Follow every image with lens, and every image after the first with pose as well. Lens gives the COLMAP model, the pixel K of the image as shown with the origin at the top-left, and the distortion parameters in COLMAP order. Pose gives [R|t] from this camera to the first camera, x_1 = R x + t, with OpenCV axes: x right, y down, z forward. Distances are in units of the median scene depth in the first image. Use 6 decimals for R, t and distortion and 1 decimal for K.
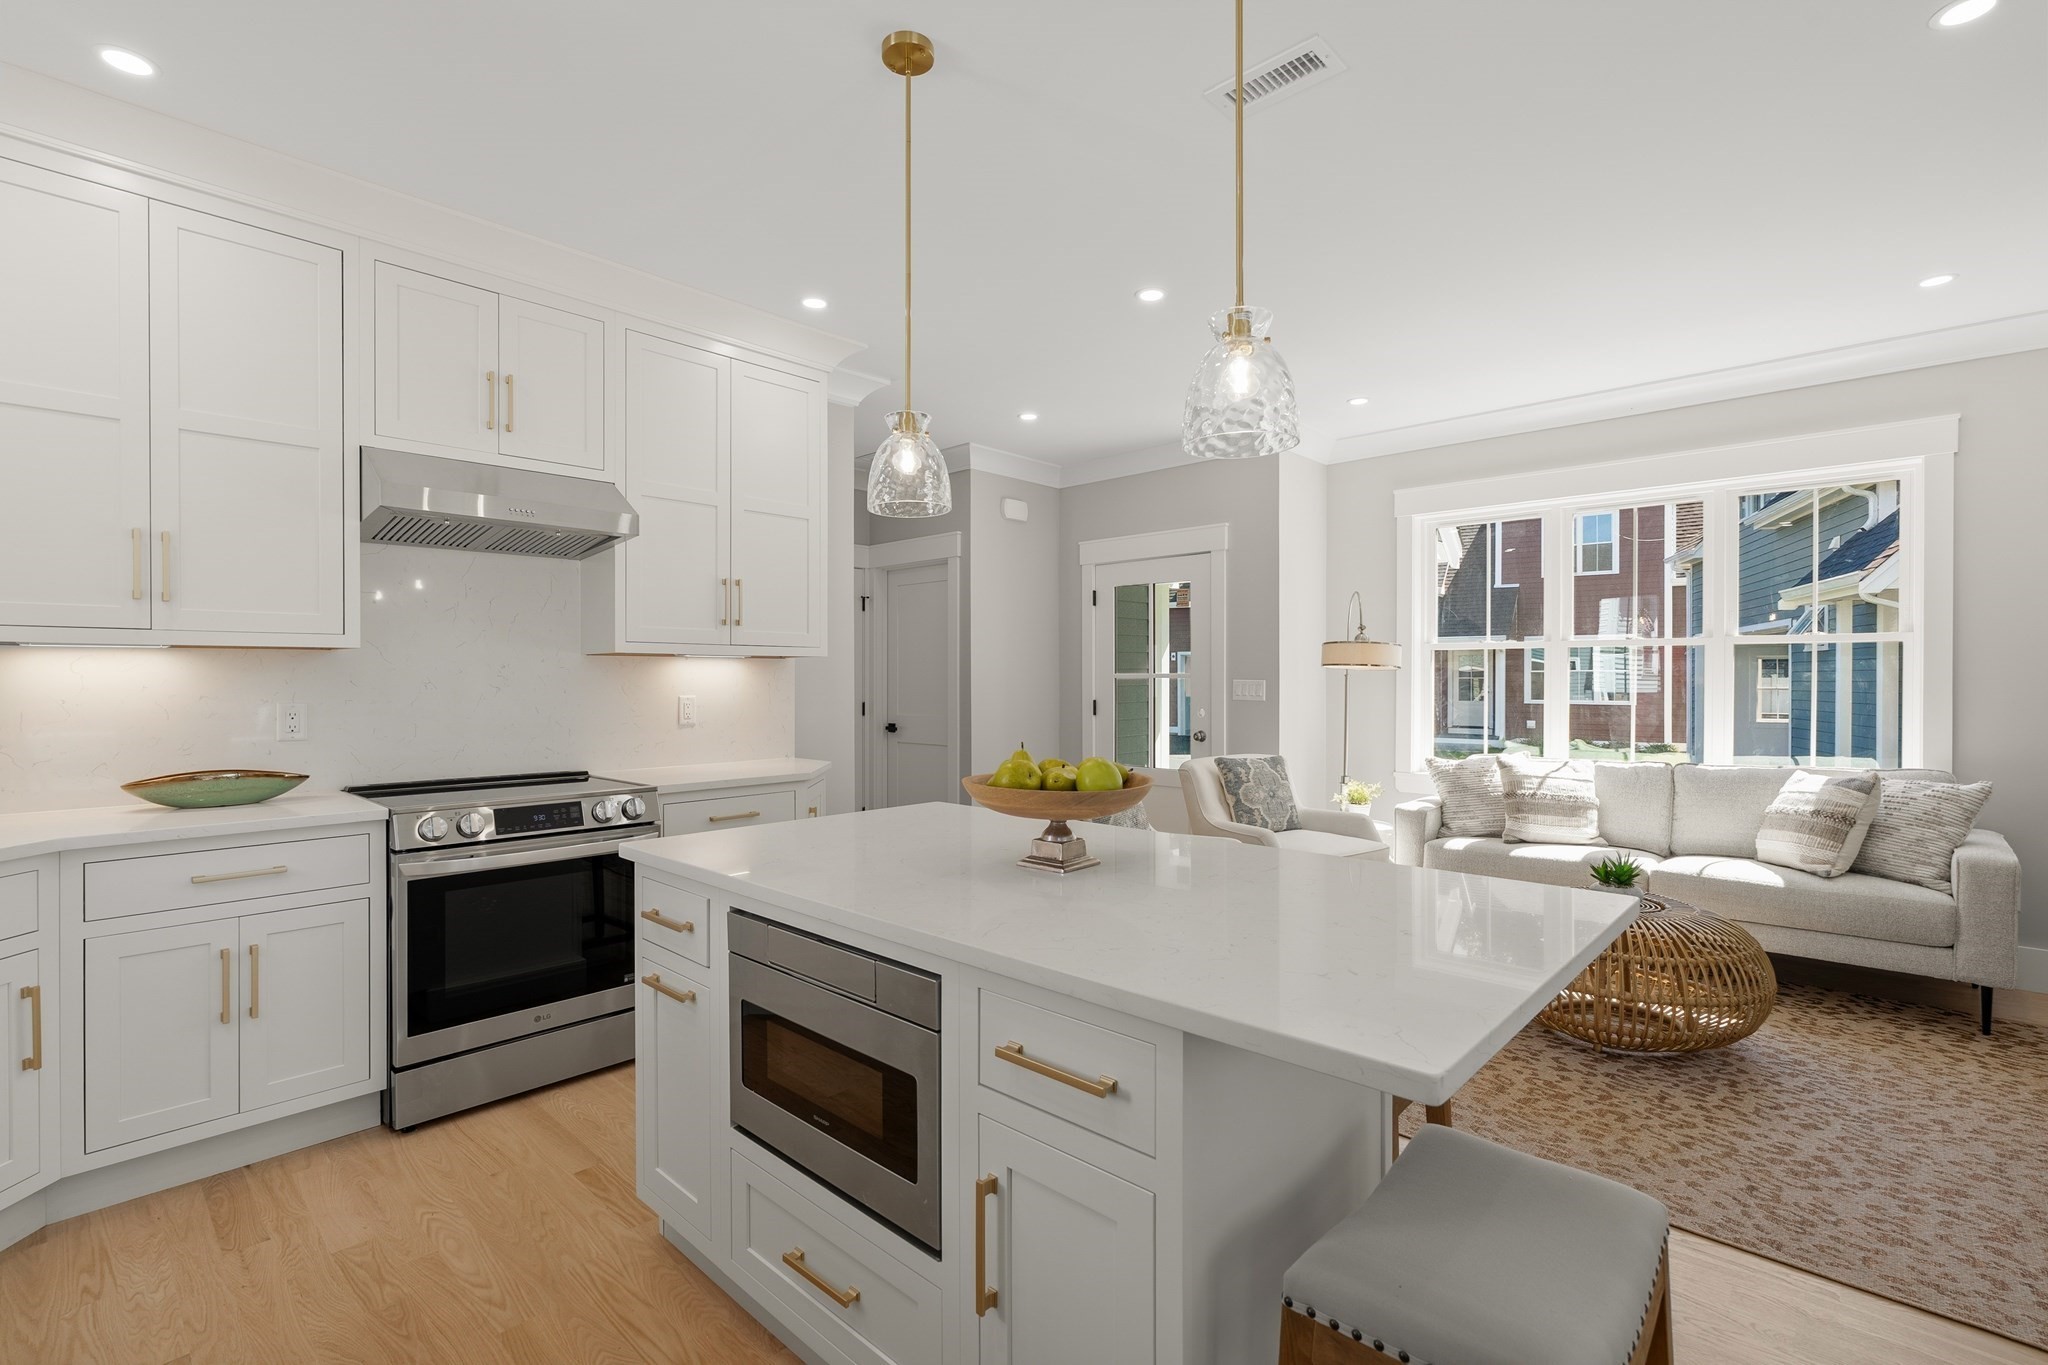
lens RADIAL K [[924.7, 0, 1026.3], [0, 924.7, 683.2], [0, 0, 1]] dist [-0.004046, 0.000820]
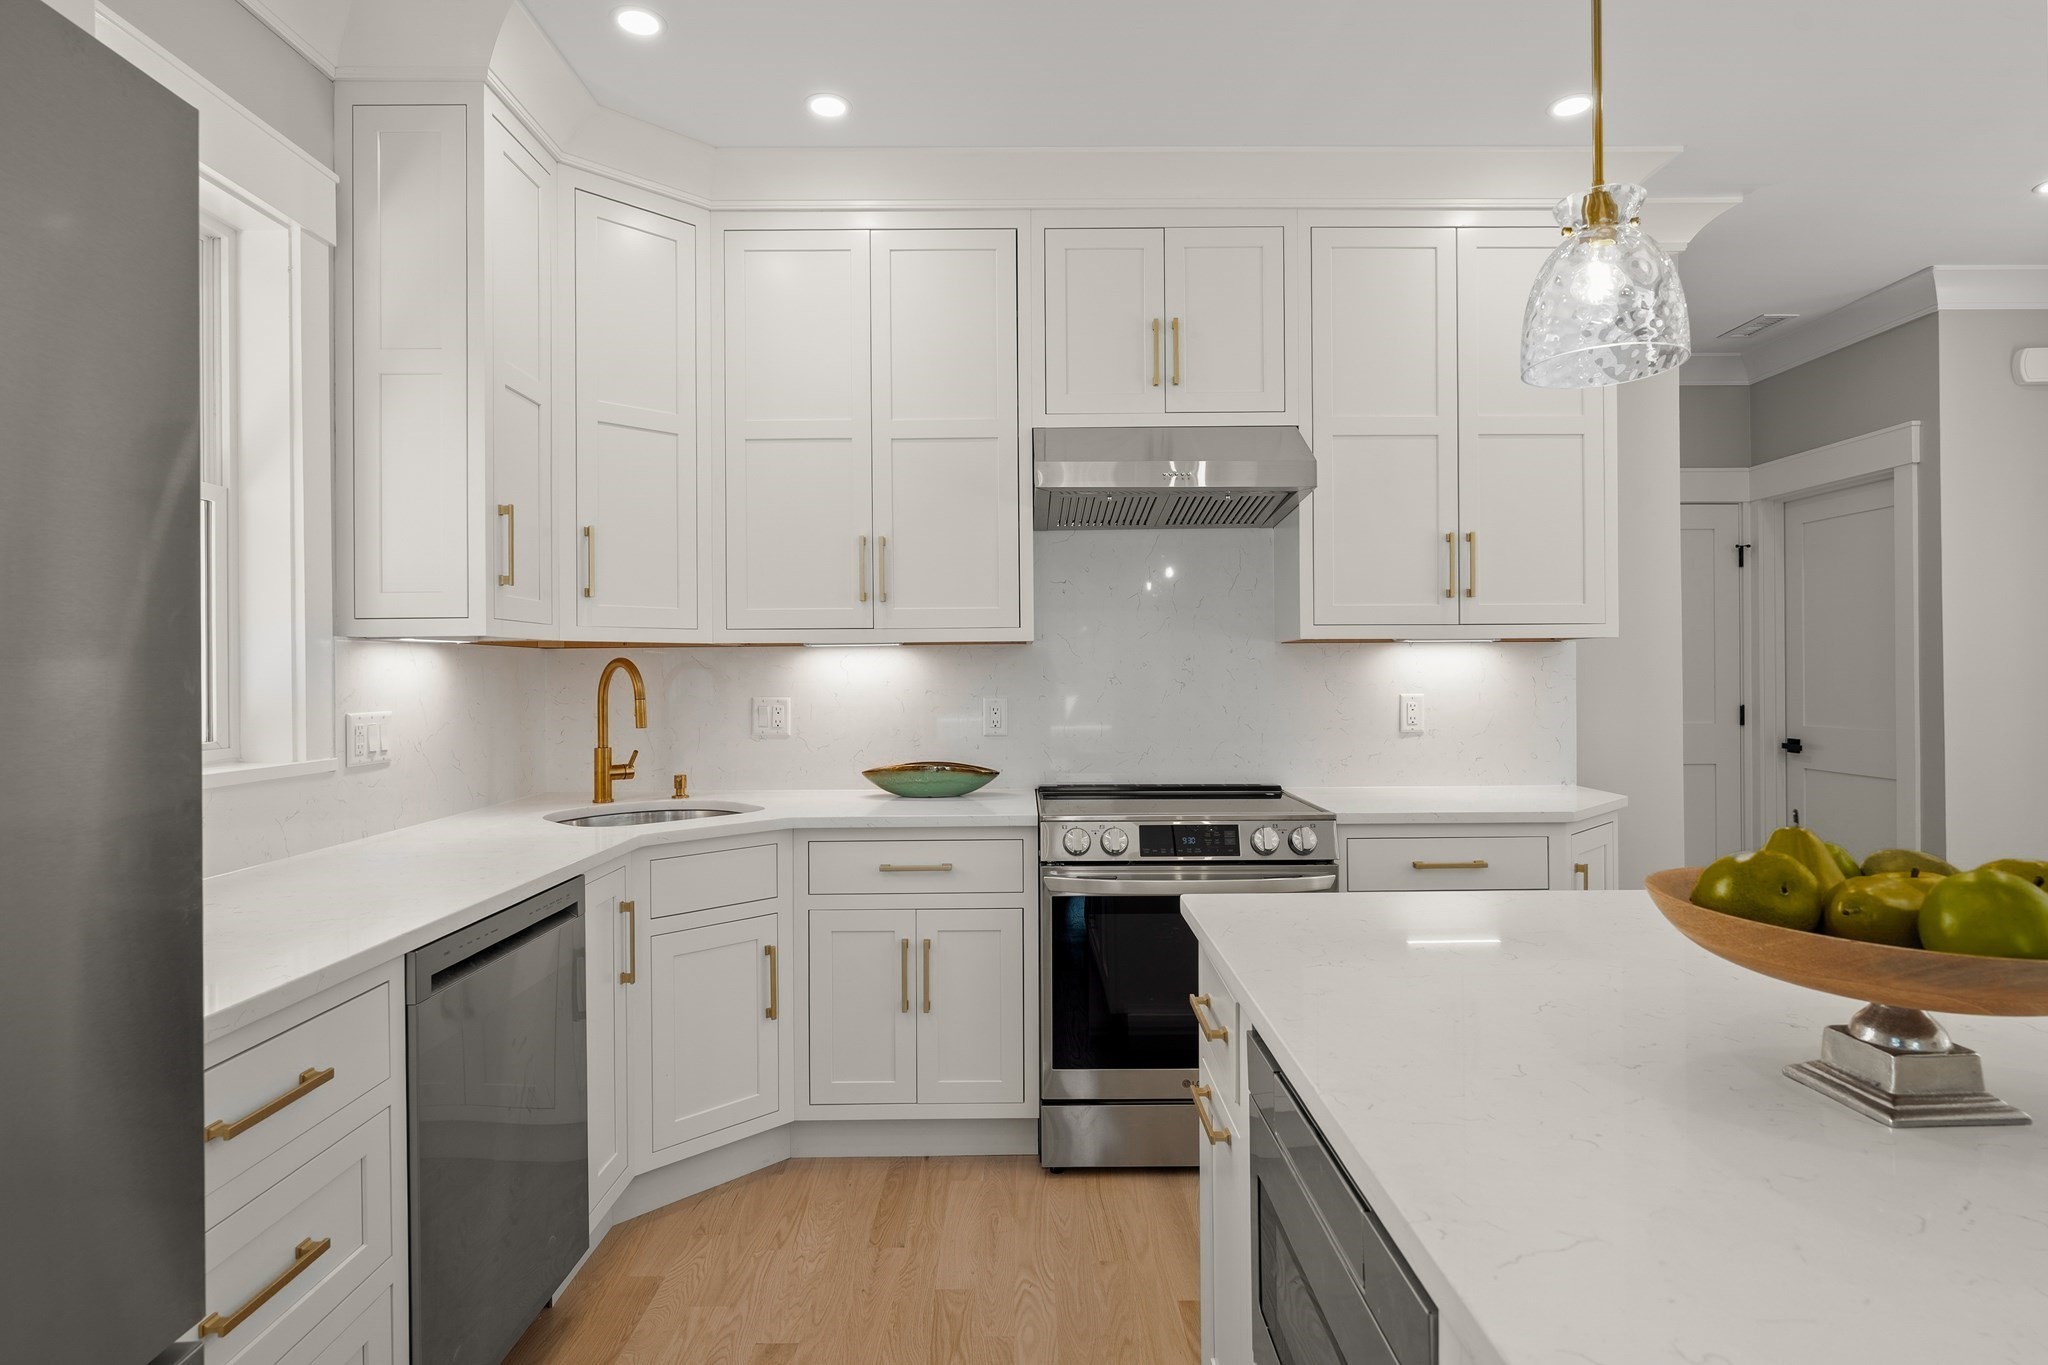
lens RADIAL K [[1081.9, 0, 1025.8], [0, 1081.9, 667.5], [0, 0, 1]] dist [-0.004329, 0.000196]
pose [[0.686075, -0.006595, -0.727501, 0.074006], [0.001530, 0.999970, -0.007622, -0.002283], [0.727530, 0.004116, 0.686064, 0.210751]]
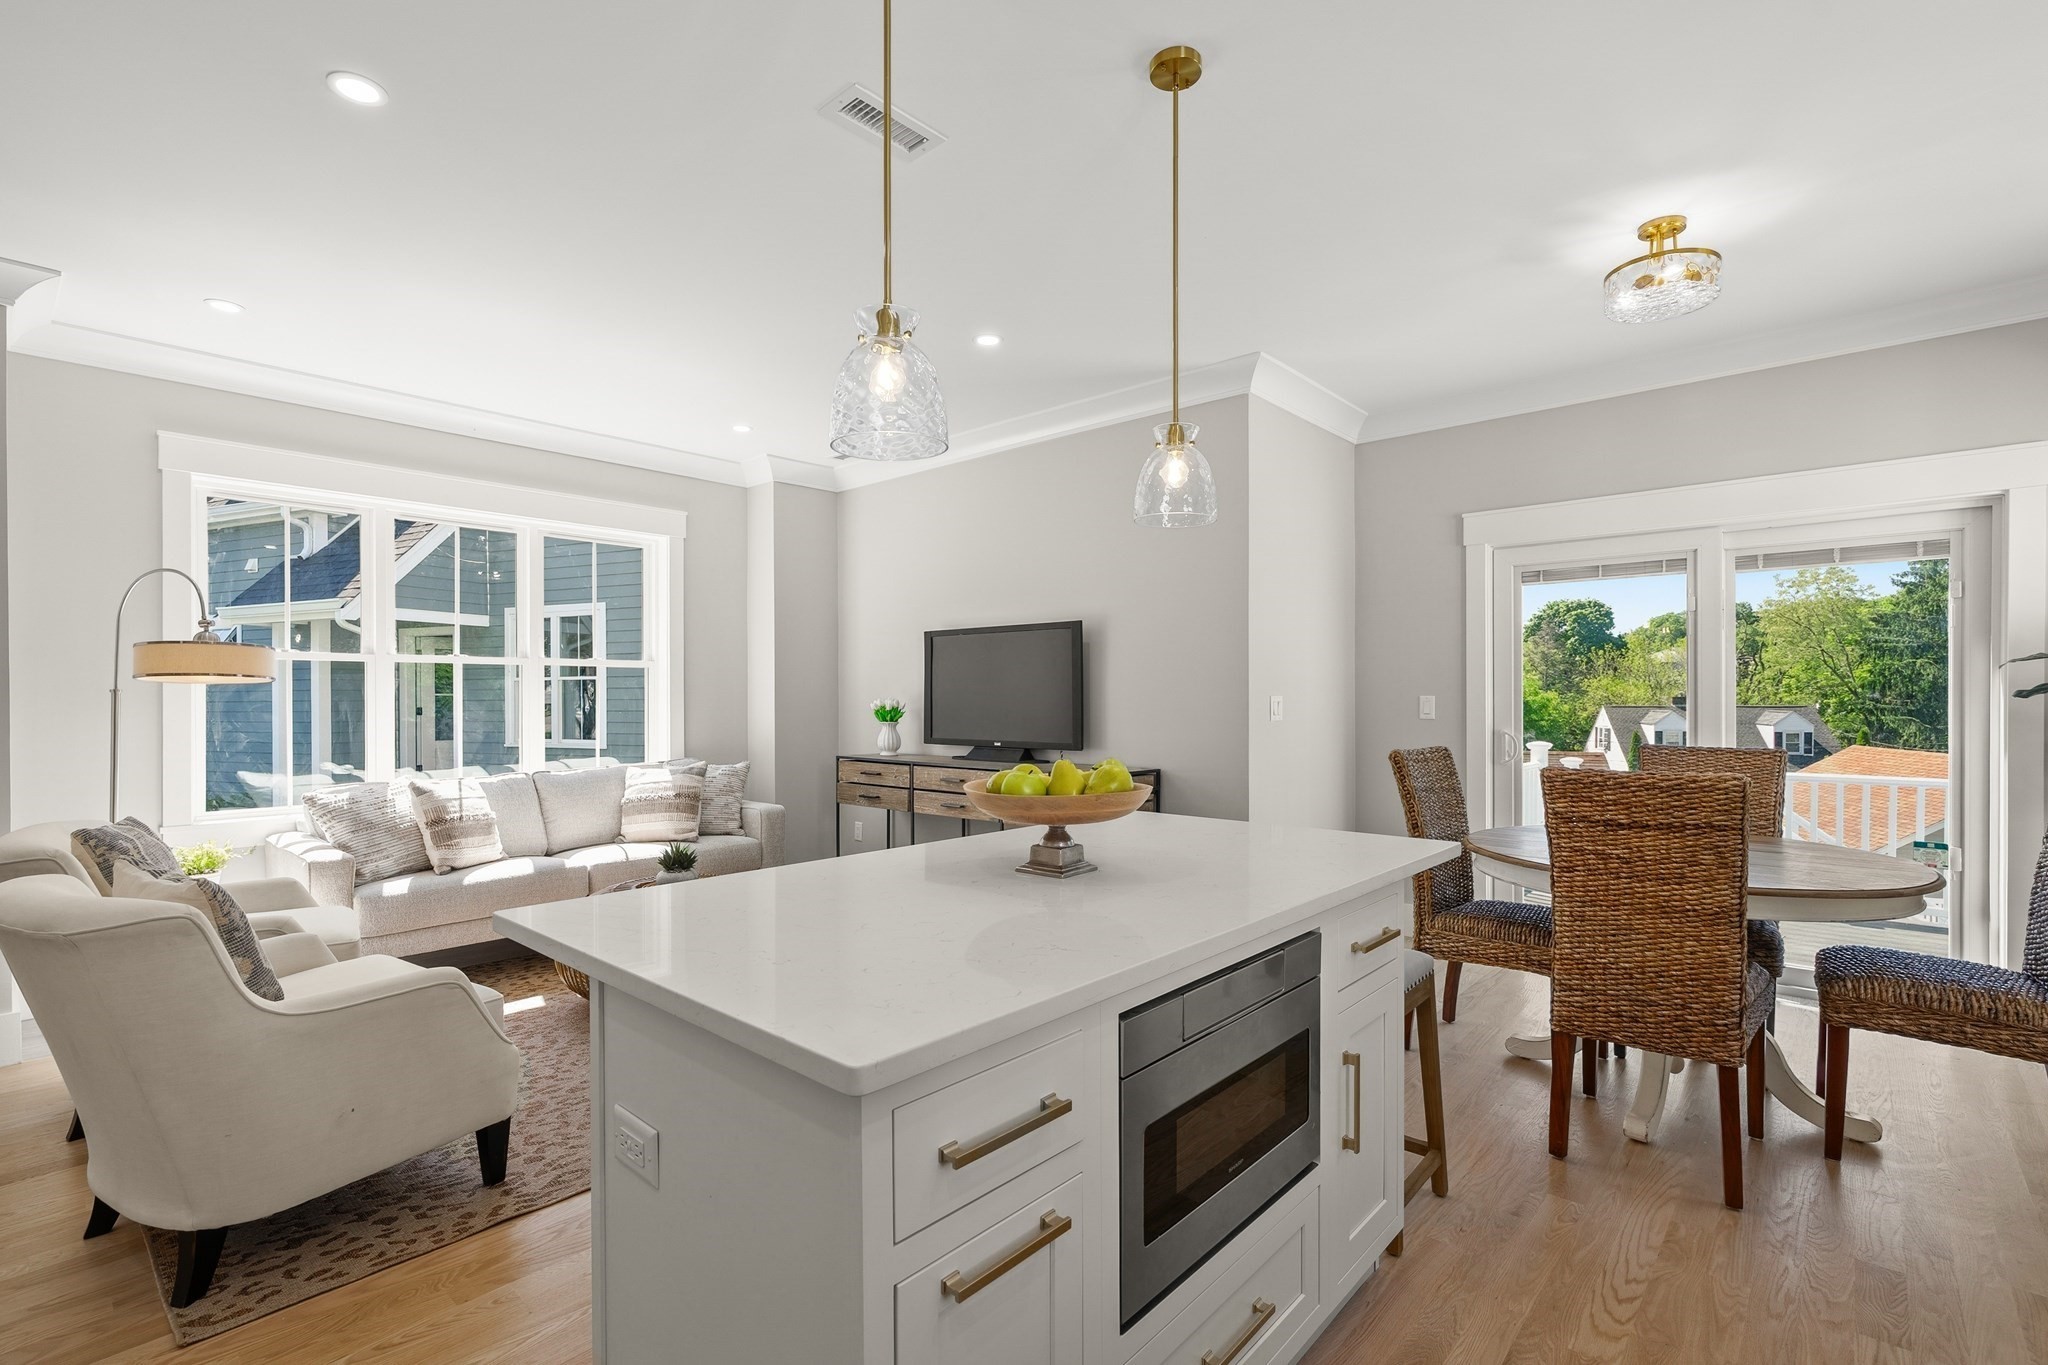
lens RADIAL K [[935.0, 0, 1022.7], [0, 935.0, 700.8], [0, 0, 1]] dist [0.000384, 0.000420]
pose [[-0.018402, -0.005538, 0.999815, -0.591935], [0.009439, 0.999939, 0.005712, 0.002024], [-0.999786, 0.009543, -0.018349, 0.632796]]
